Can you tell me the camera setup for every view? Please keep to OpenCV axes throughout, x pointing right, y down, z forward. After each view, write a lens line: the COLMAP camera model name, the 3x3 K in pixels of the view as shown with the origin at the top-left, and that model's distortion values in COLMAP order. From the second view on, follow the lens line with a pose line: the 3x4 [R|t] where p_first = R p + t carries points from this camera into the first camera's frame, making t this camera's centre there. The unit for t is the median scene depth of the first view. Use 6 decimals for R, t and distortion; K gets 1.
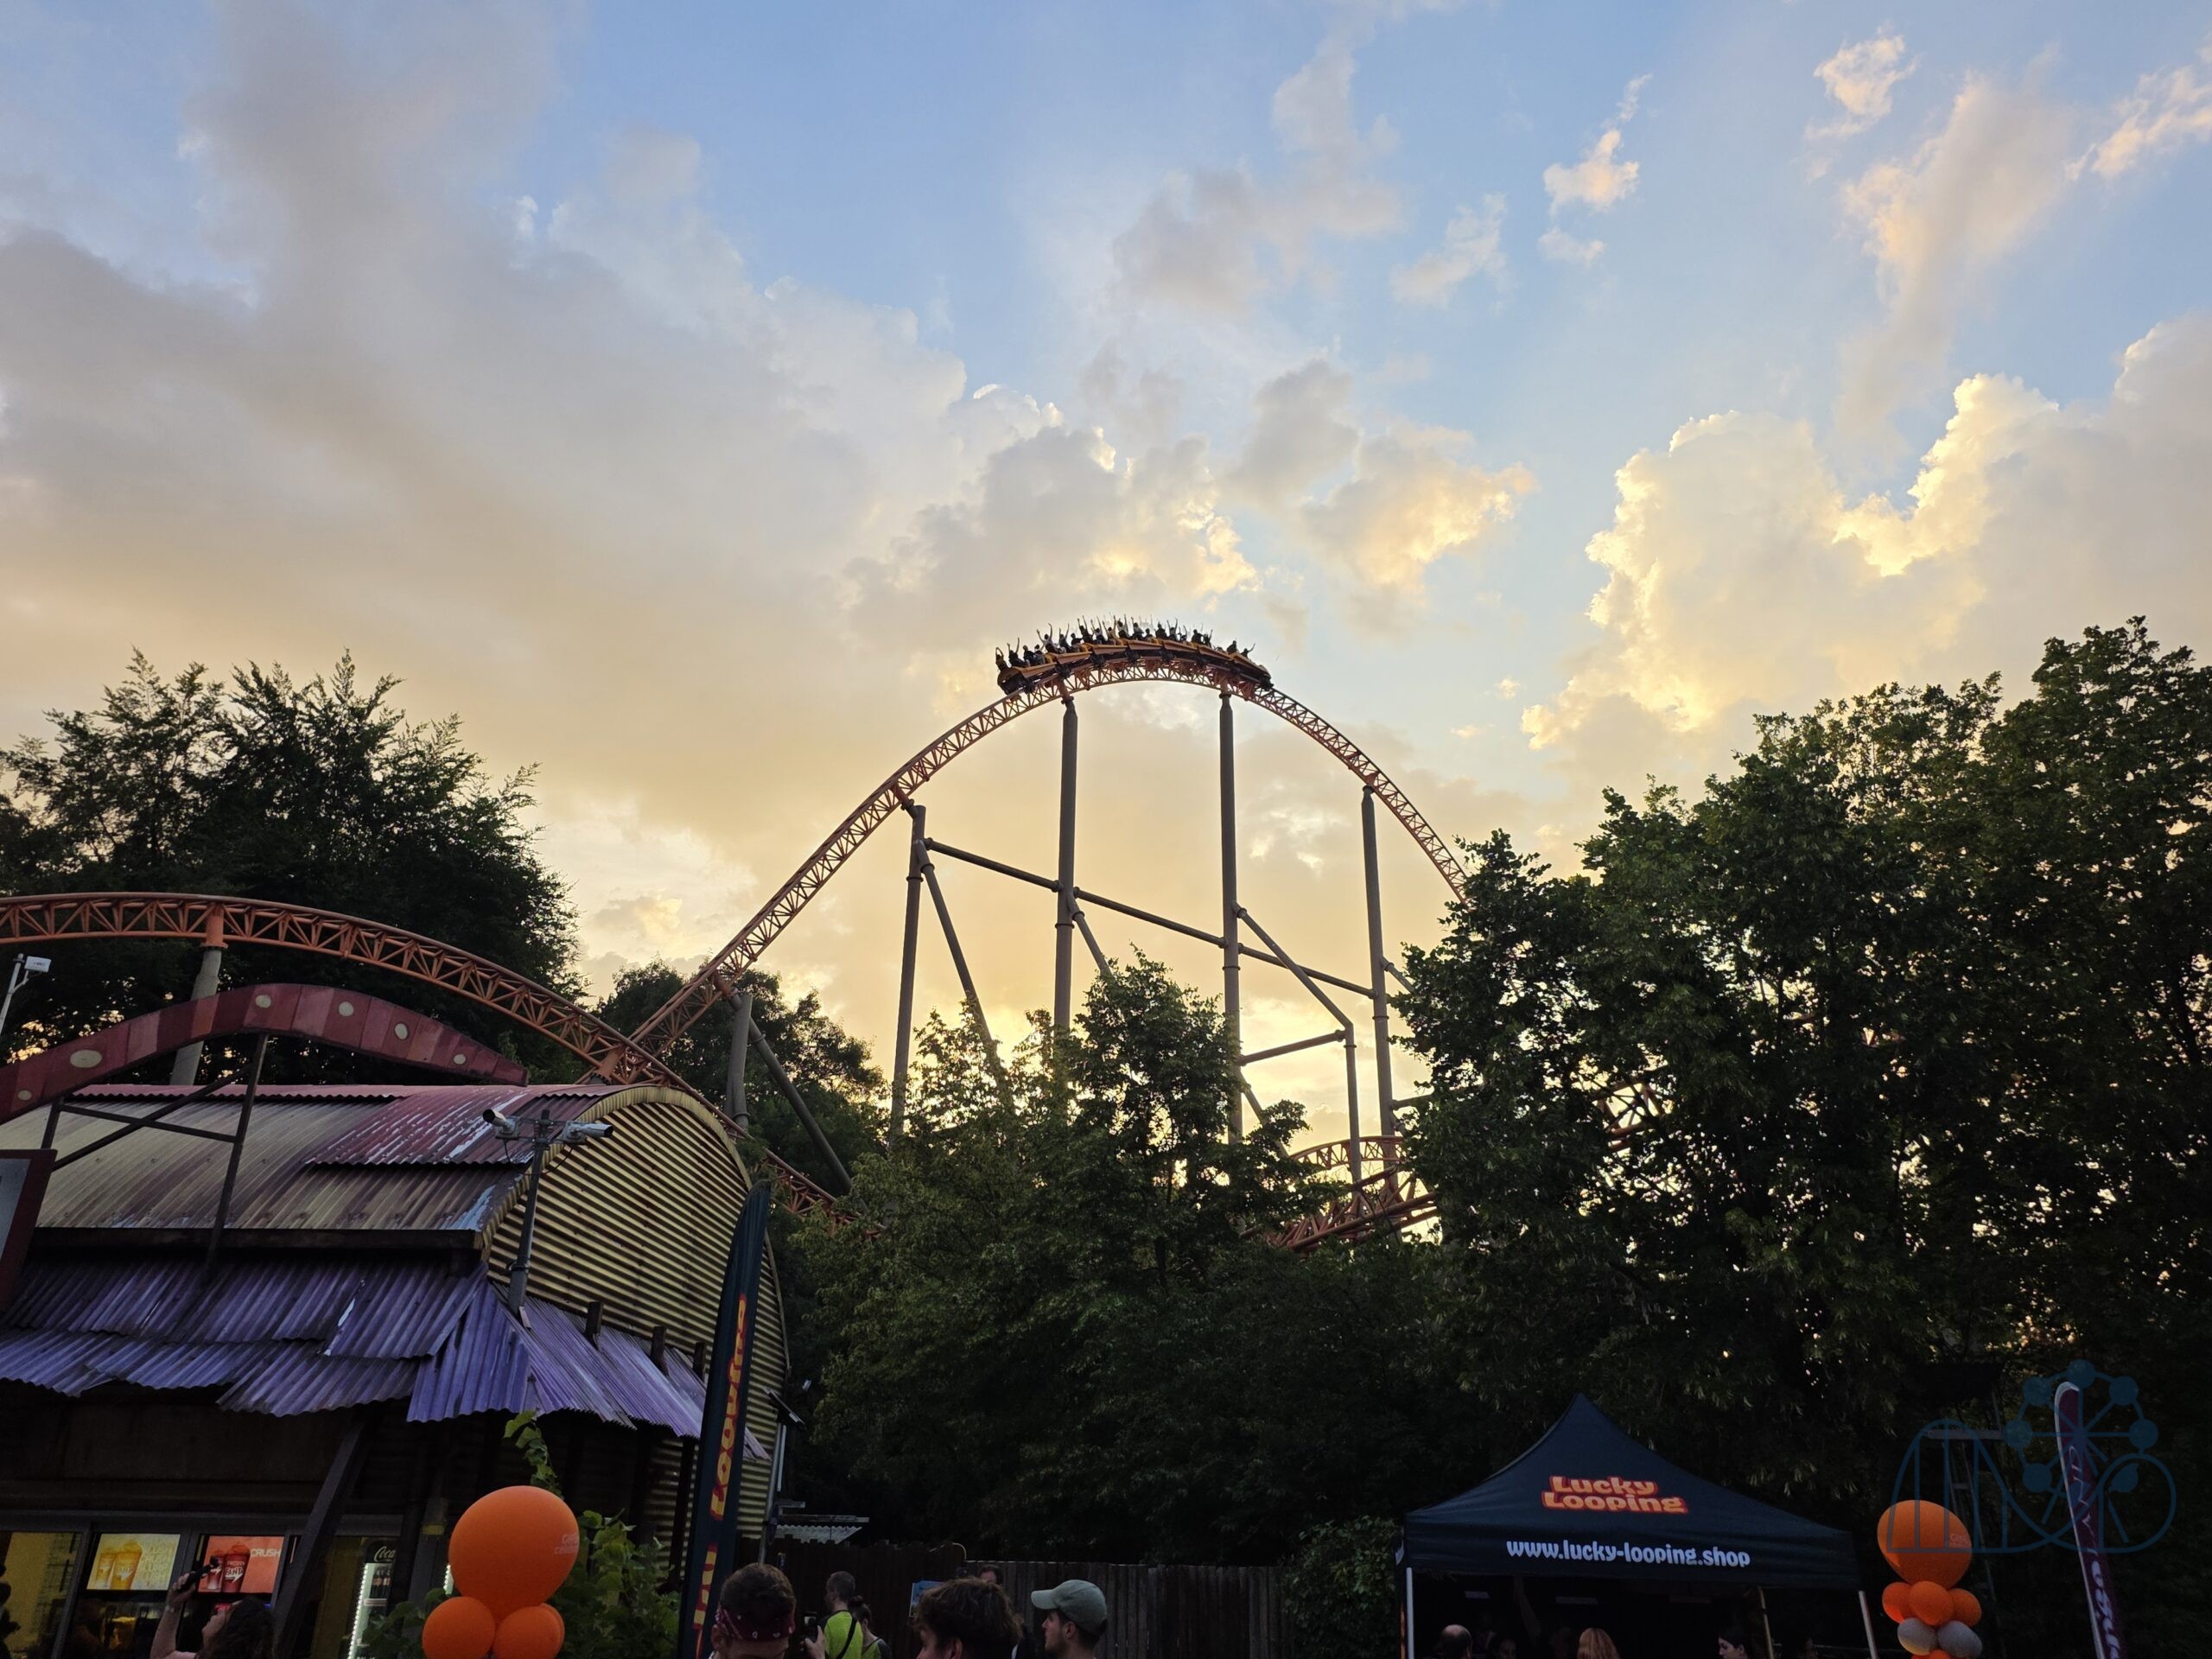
lens RADIAL K [[1598.7, 0, 1106.0], [0, 1598.7, 829.5], [0, 0, 1]] dist [0.159619, -0.183843]
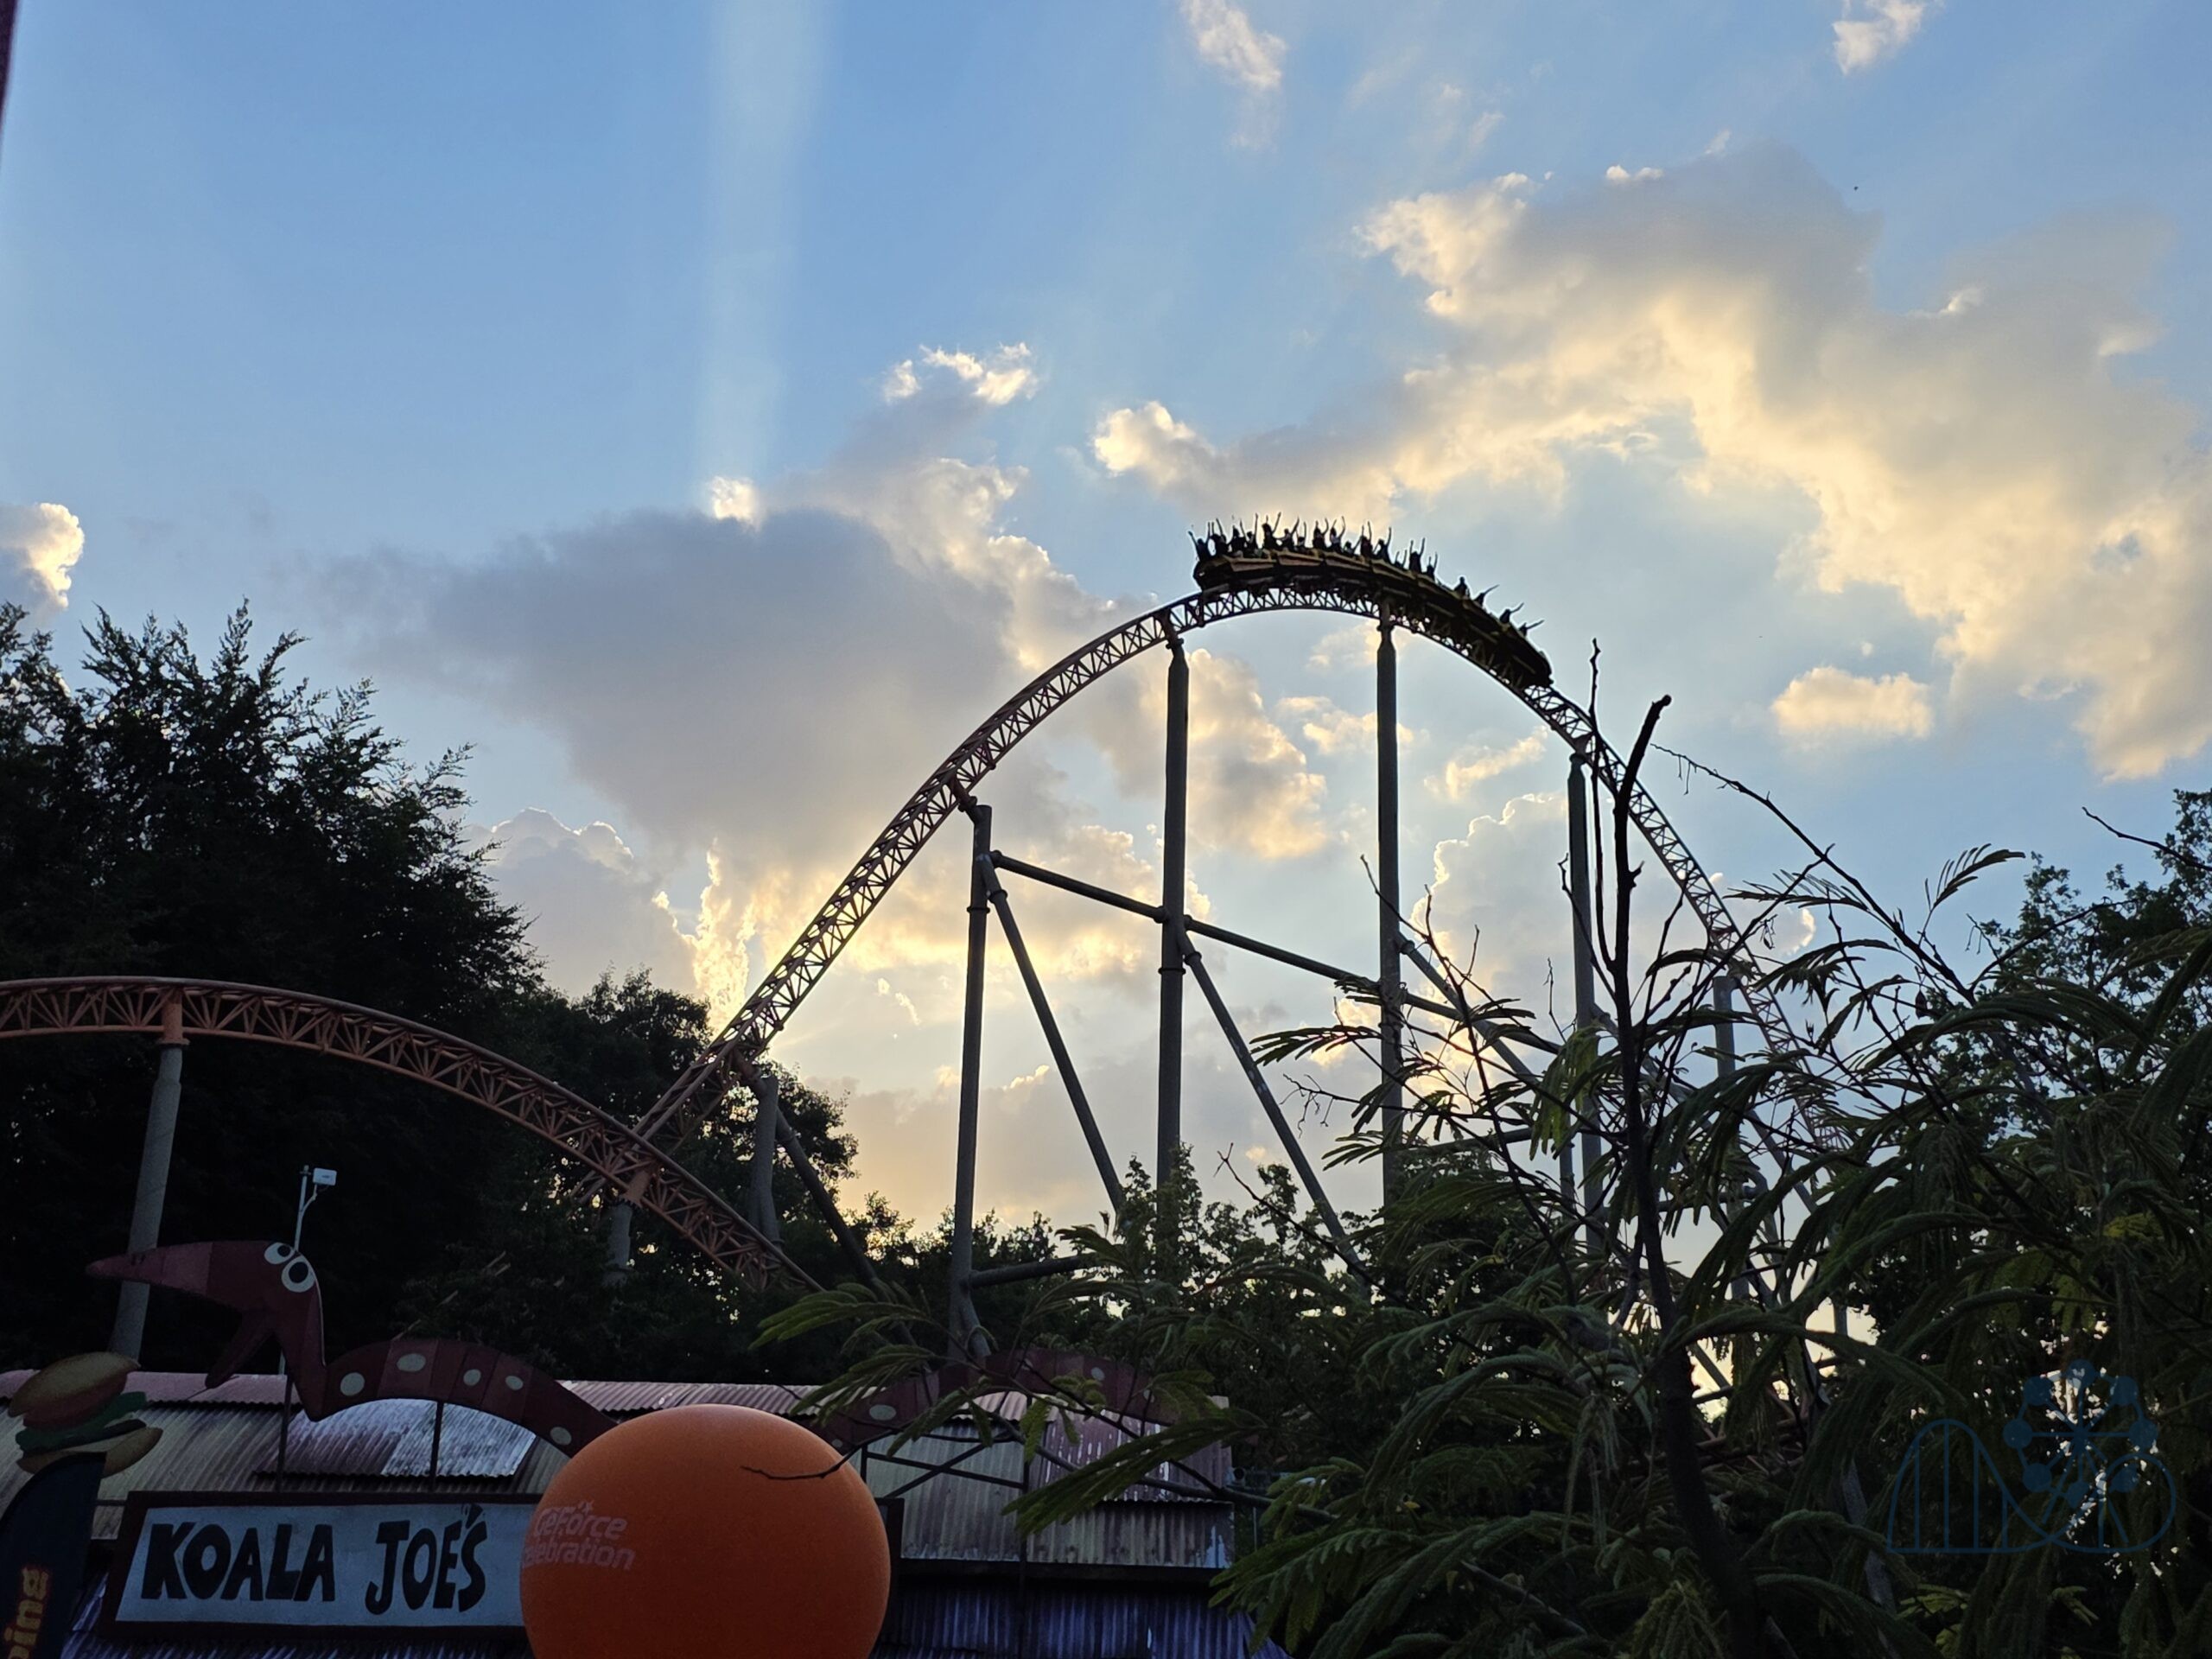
lens RADIAL K [[2670.3, 0, 1106.0], [0, 2670.3, 829.5], [0, 0, 1]] dist [0.226946, -0.403720]
pose [[0.998805, 0.022832, 0.043210, -0.115018], [-0.025728, 0.997374, 0.067696, -0.087315], [-0.041551, -0.068726, 0.996770, -0.192486]]
